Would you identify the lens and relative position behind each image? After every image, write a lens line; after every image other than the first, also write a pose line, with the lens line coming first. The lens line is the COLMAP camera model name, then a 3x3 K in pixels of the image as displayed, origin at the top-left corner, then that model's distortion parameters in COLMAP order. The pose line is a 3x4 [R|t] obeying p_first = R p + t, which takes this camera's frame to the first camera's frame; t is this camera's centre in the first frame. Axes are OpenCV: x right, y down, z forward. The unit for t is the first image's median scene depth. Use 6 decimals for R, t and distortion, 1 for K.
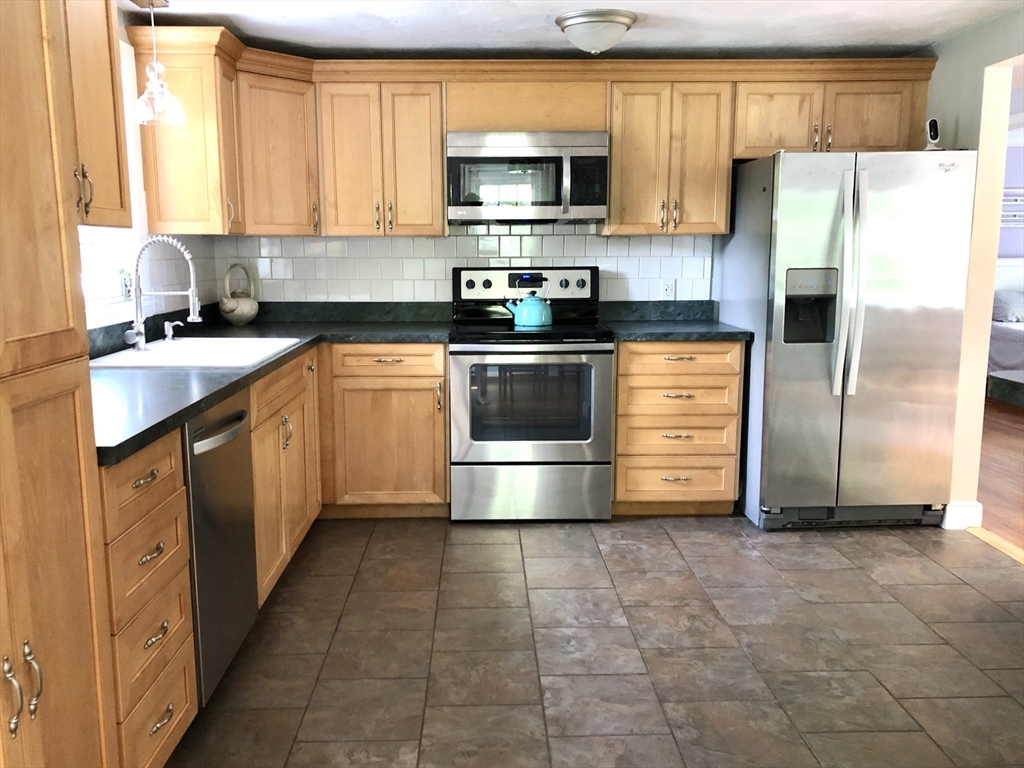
lens RADIAL K [[871.5, 0, 503.5], [0, 871.5, 385.4], [0, 0, 1]] dist [0.082803, -0.125044]
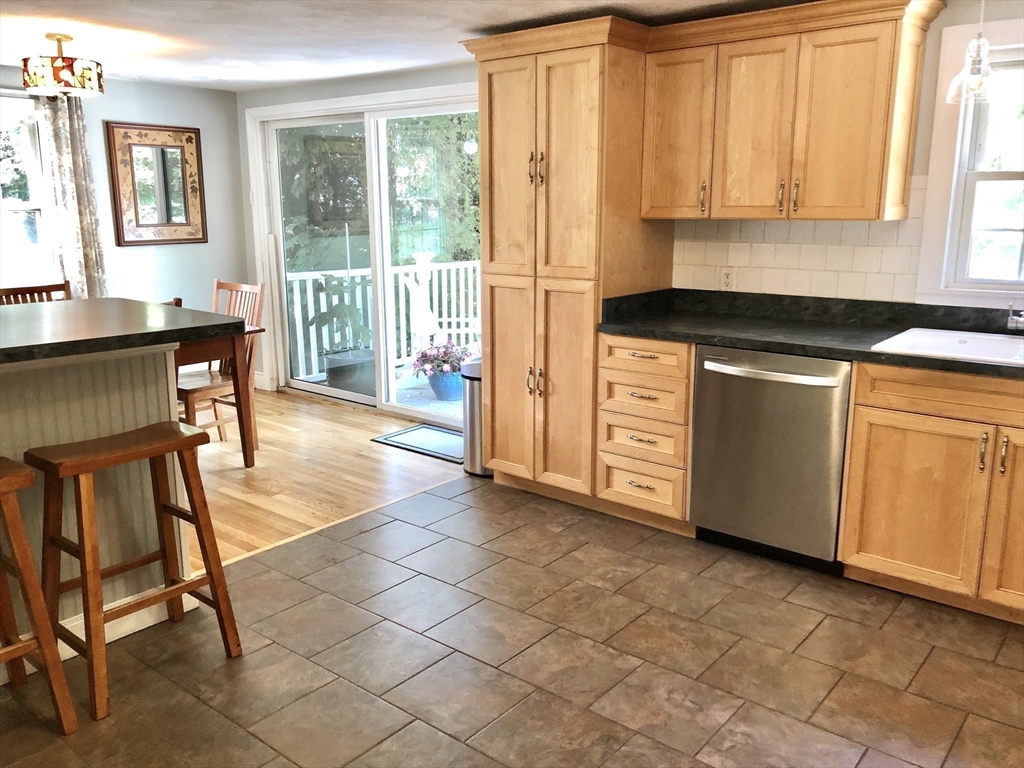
lens RADIAL K [[829.1, 0, 507.4], [0, 829.1, 378.0], [0, 0, 1]] dist [0.022530, -0.013477]
pose [[-0.657417, 0.159628, -0.736425, 0.547249], [-0.111715, 0.945857, 0.304754, -0.178889], [0.745200, 0.282620, -0.603989, 0.918959]]
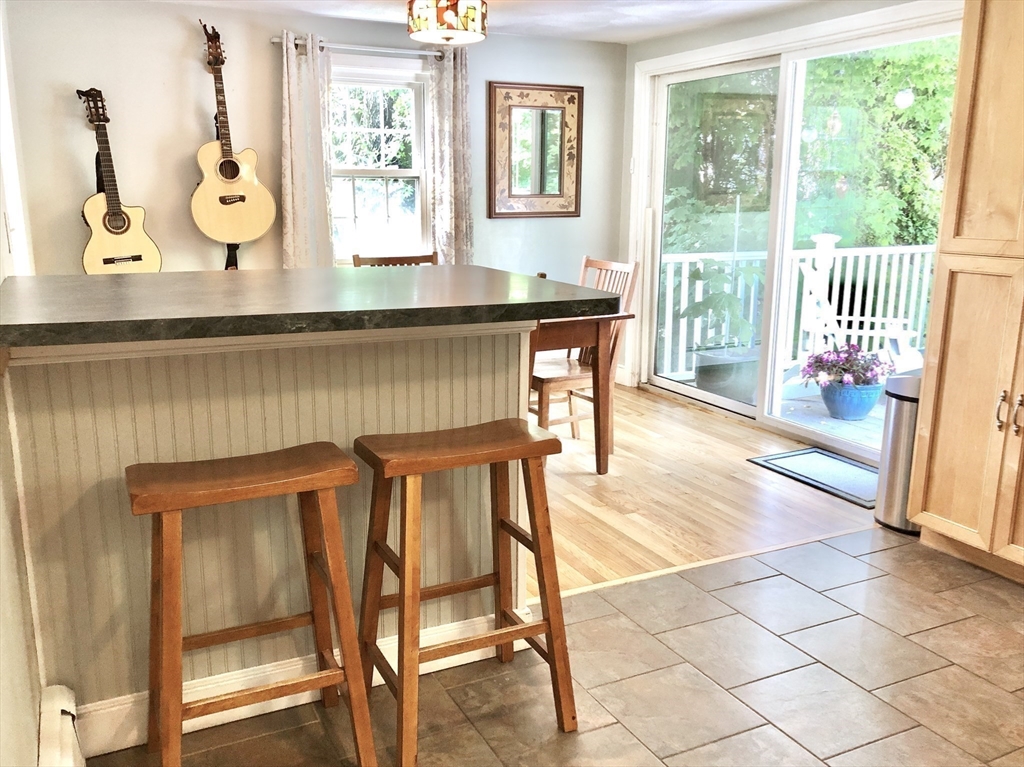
lens RADIAL K [[873.1, 0, 503.8], [0, 873.1, 395.1], [0, 0, 1]] dist [0.058677, -0.073677]
pose [[-0.909542, 0.096221, -0.404321, 0.471469], [-0.062501, 0.930101, 0.361947, -0.128442], [0.410886, 0.354476, -0.839952, 0.783851]]
